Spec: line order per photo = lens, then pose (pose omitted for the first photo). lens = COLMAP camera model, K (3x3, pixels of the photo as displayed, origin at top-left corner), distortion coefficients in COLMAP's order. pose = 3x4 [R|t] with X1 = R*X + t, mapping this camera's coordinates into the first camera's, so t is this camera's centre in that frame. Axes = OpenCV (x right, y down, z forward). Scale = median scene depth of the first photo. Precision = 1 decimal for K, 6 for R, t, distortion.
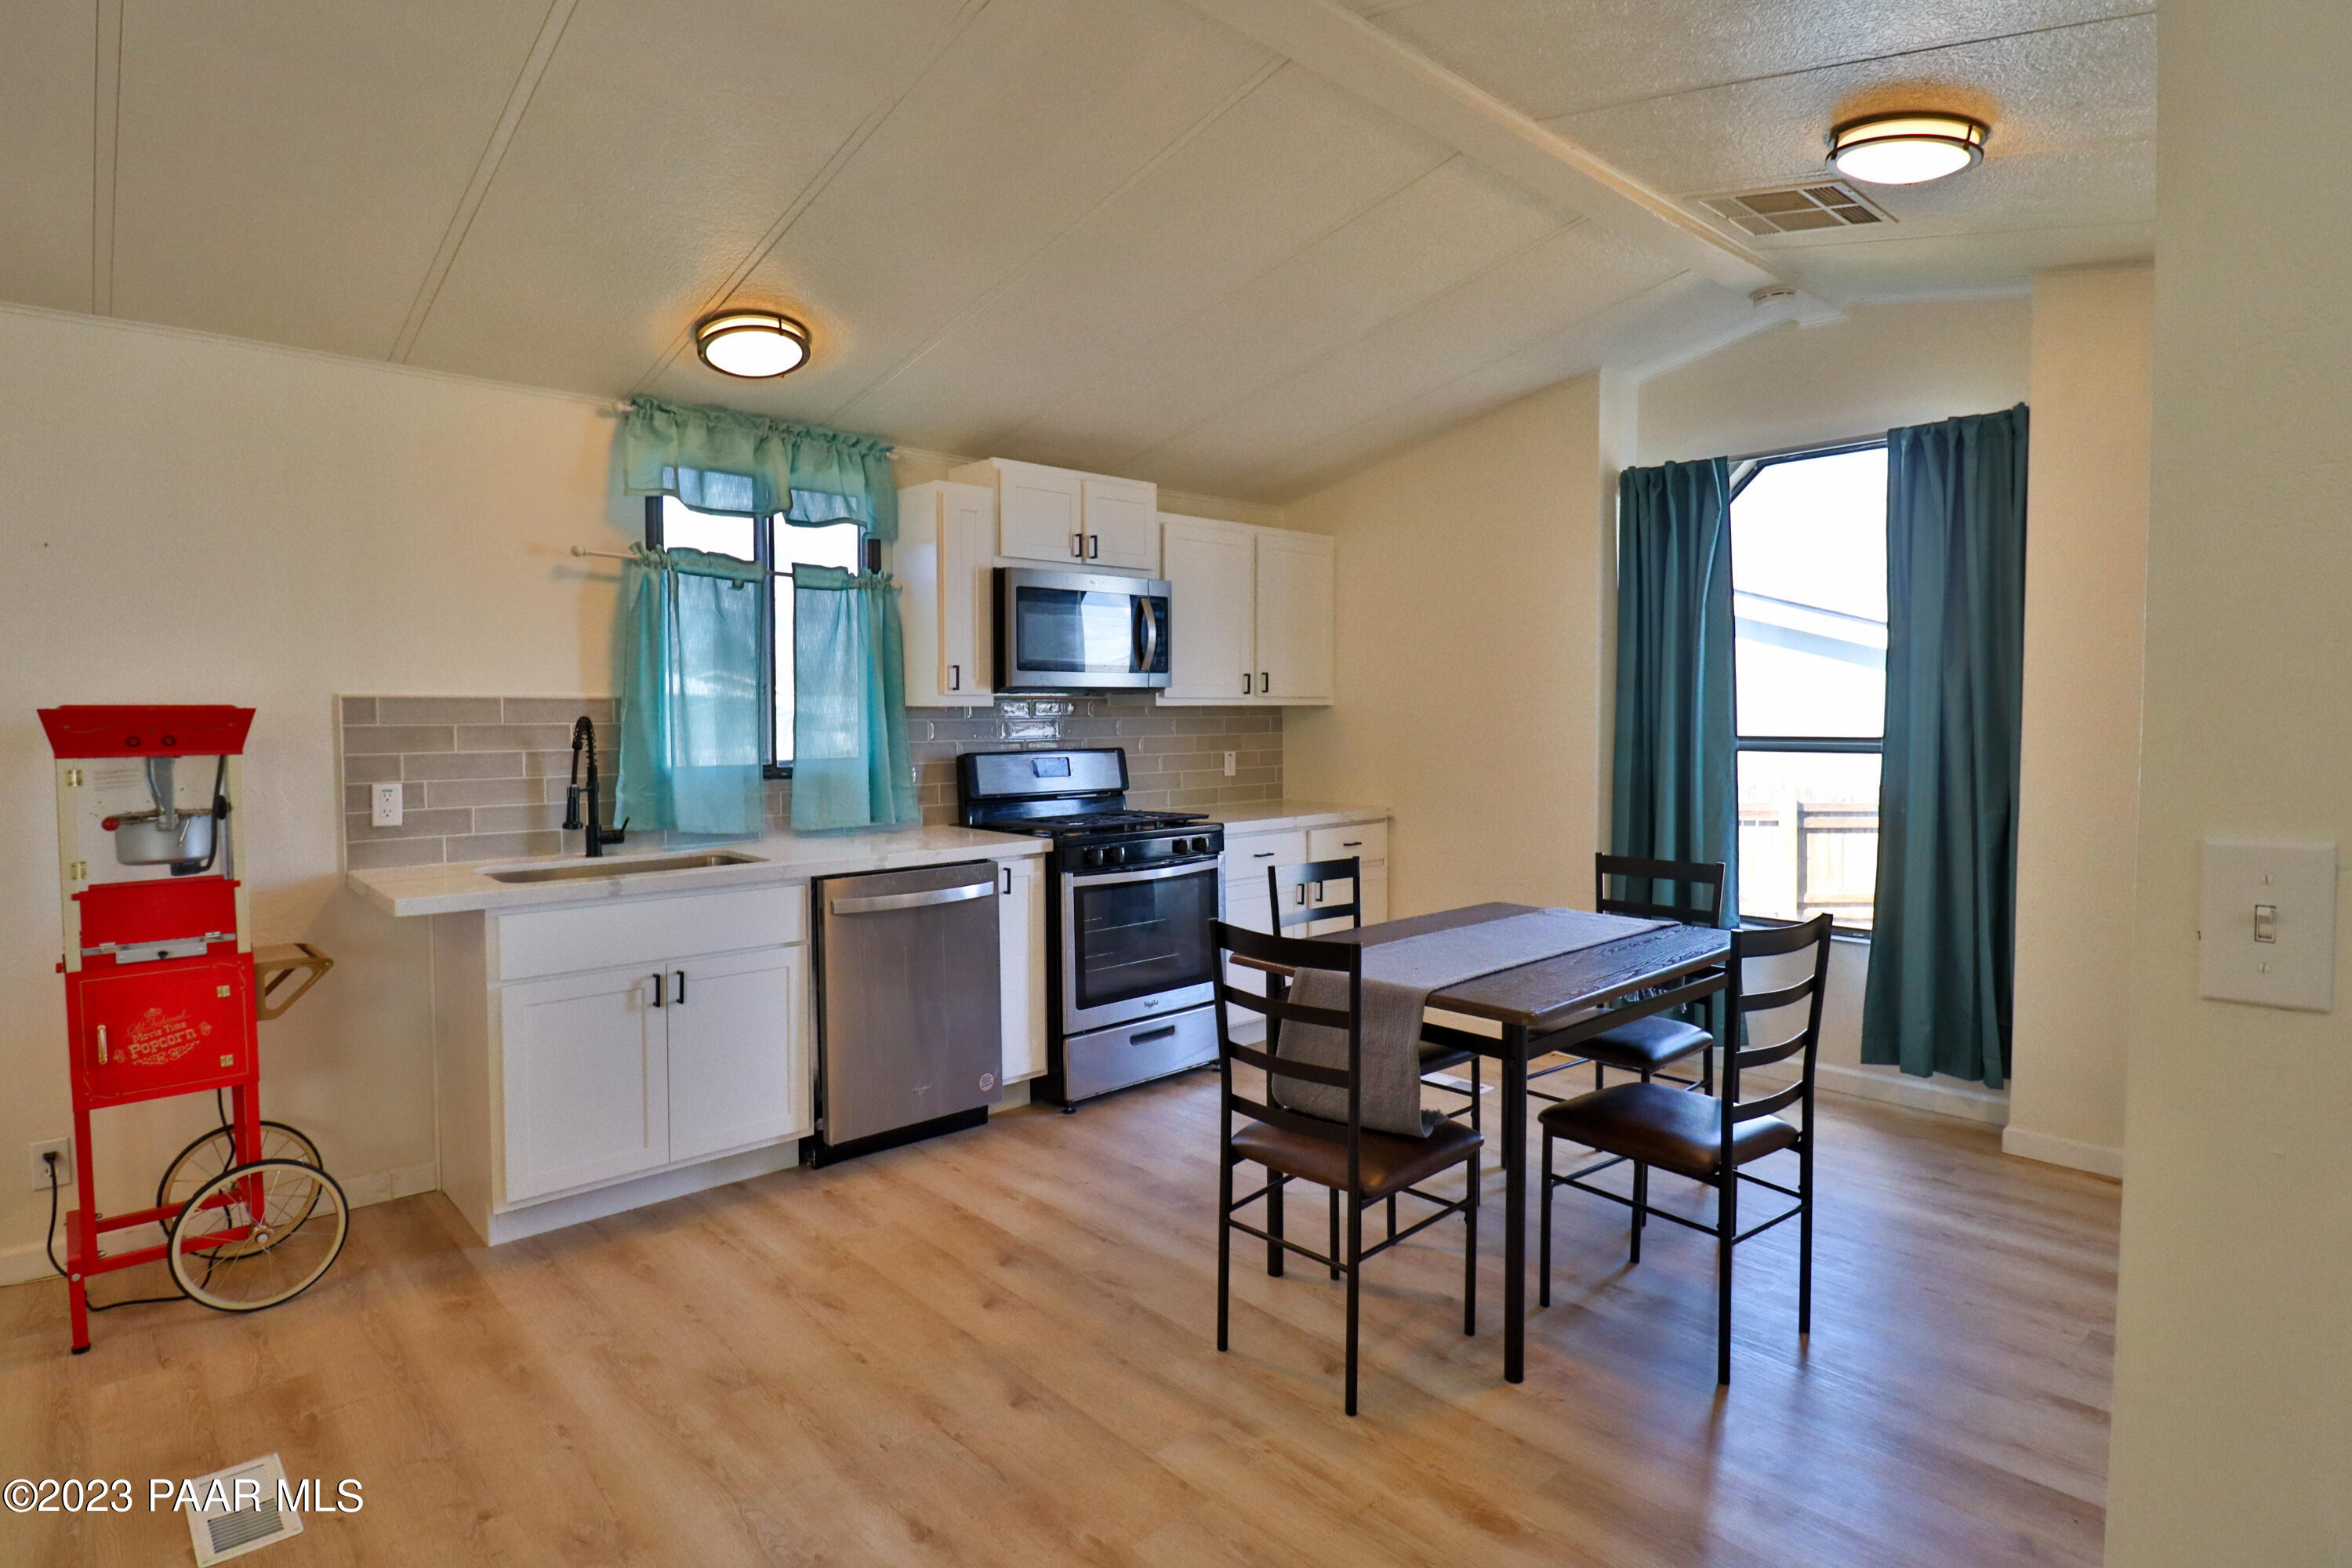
lens RADIAL K [[1227.9, 0, 1174.6], [0, 1227.9, 775.1], [0, 0, 1]] dist [-0.005373, -0.008092]
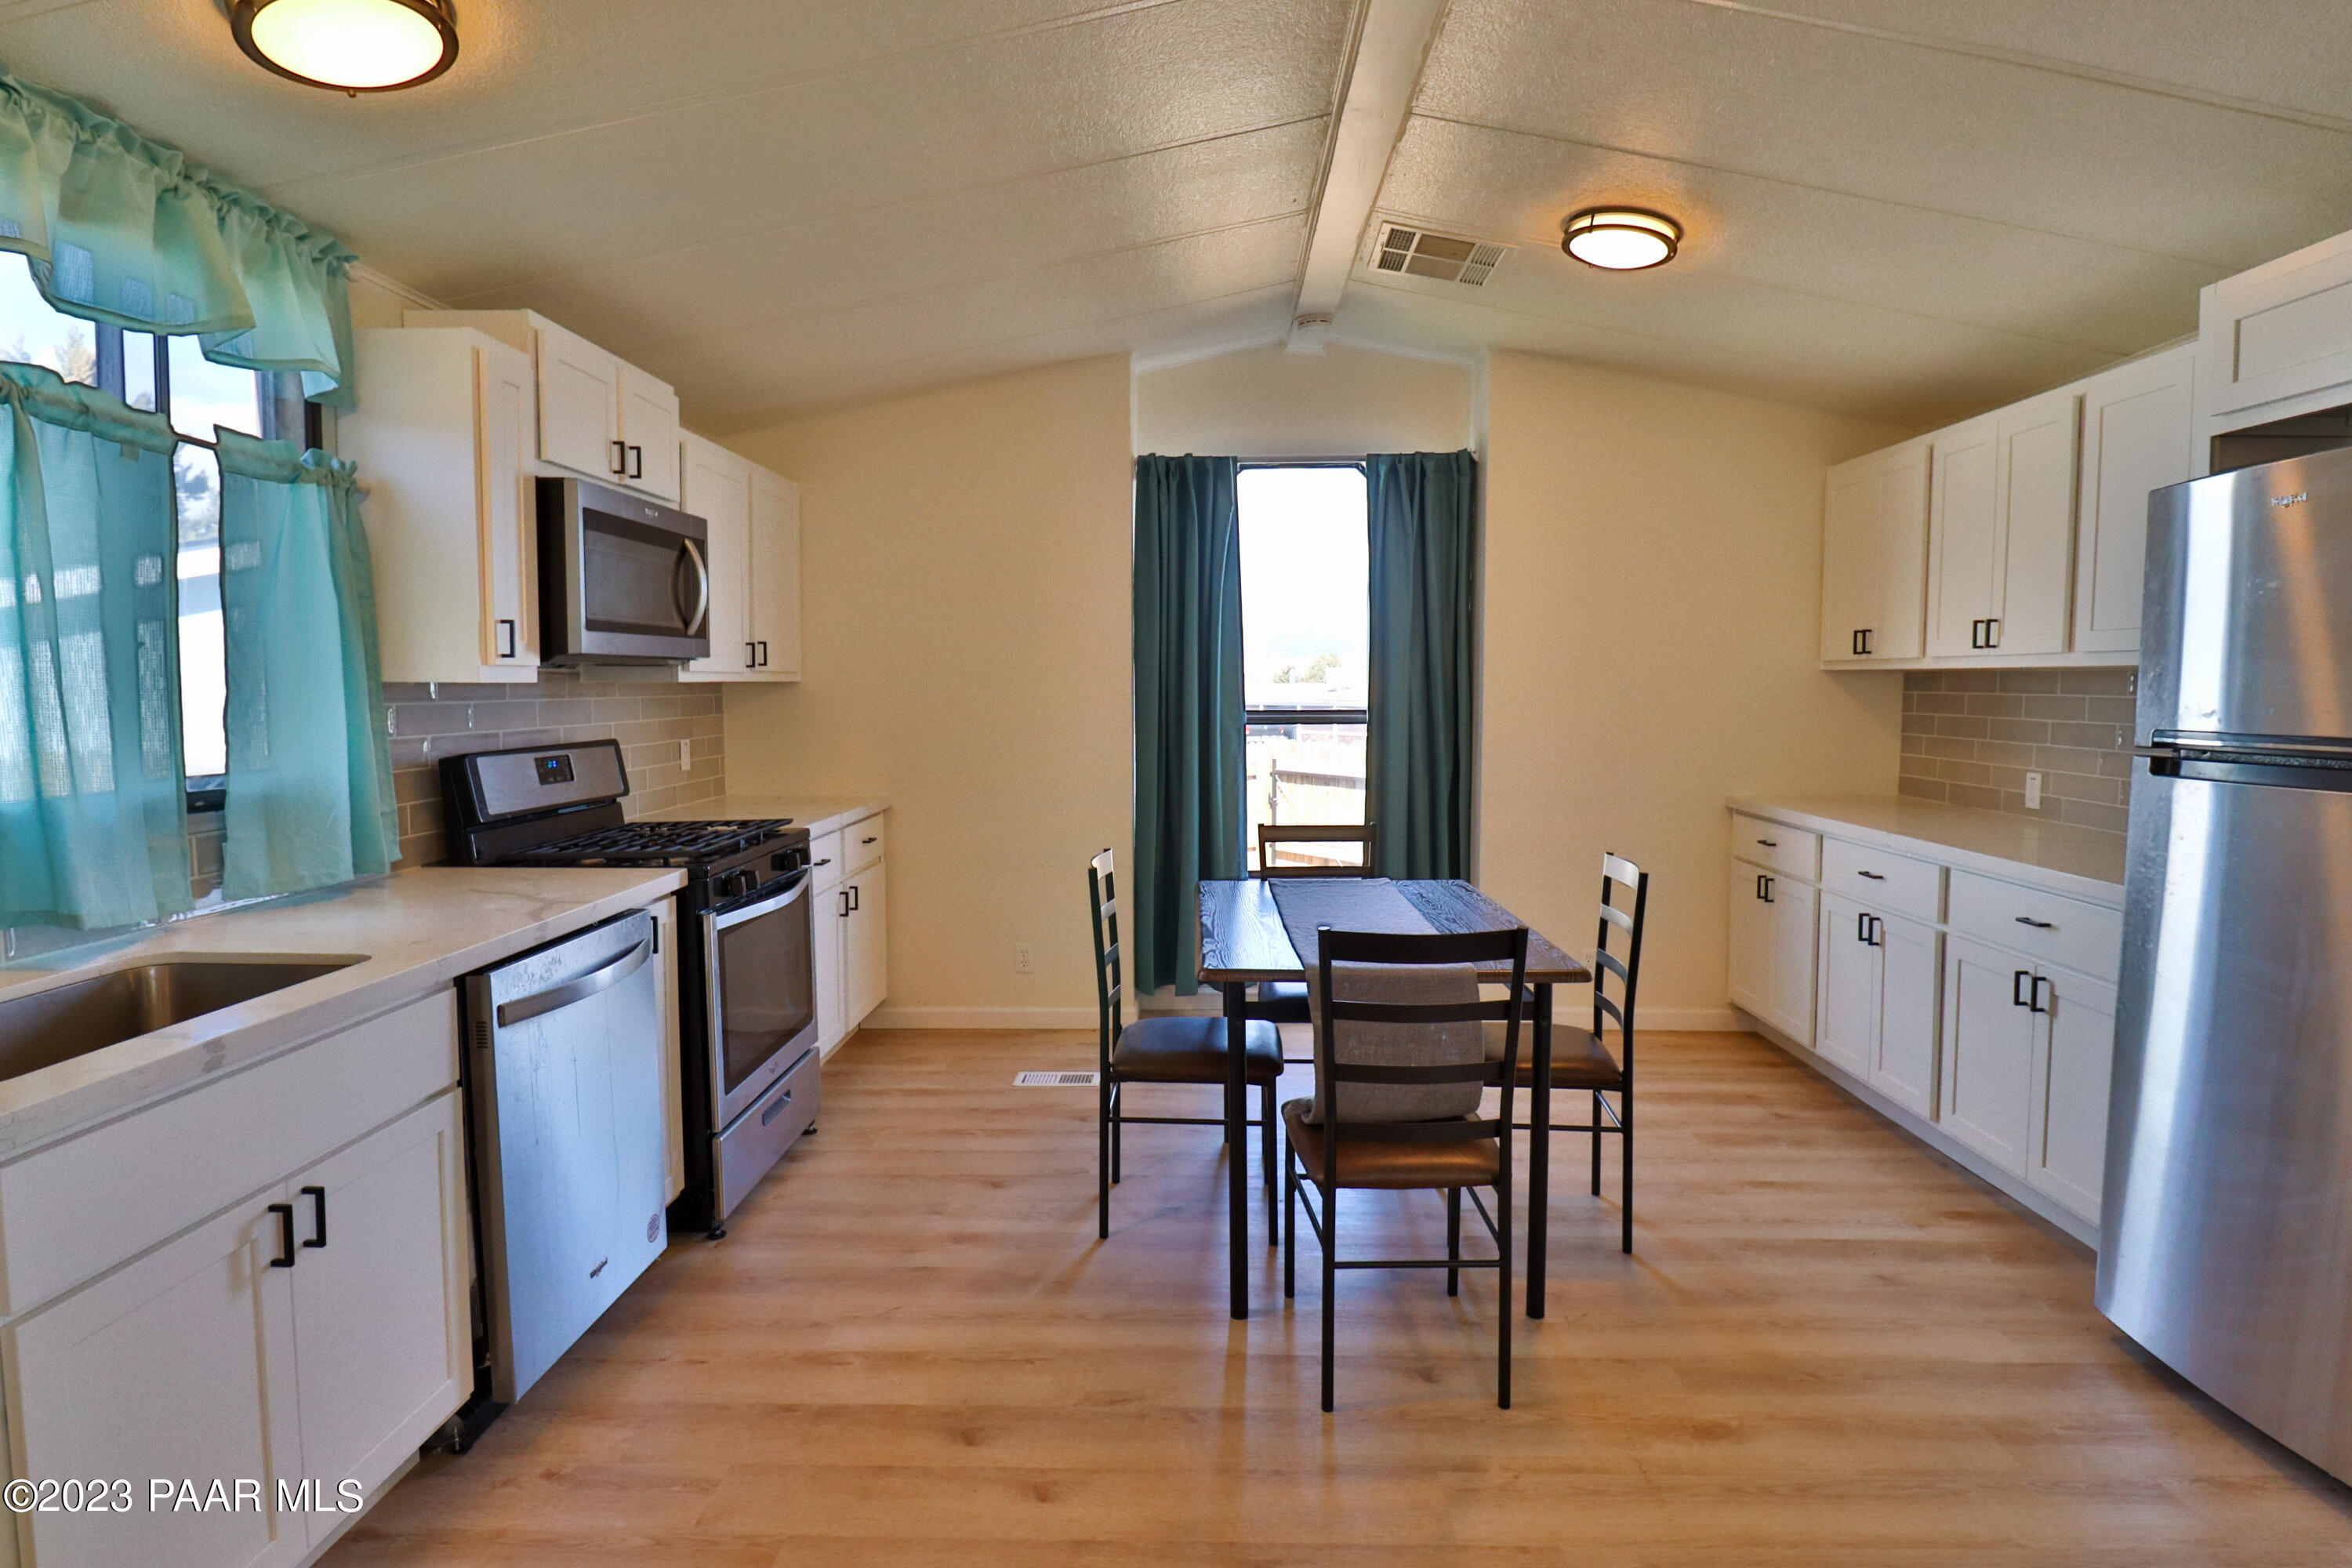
lens RADIAL K [[1227.9, 0, 1175.1], [0, 1227.9, 775.2], [0, 0, 1]] dist [-0.005373, -0.008092]
pose [[0.686293, -0.051790, 0.725479, -0.419793], [0.037399, 0.998655, 0.035912, -0.017271], [-0.726363, 0.002486, 0.687306, 0.299243]]
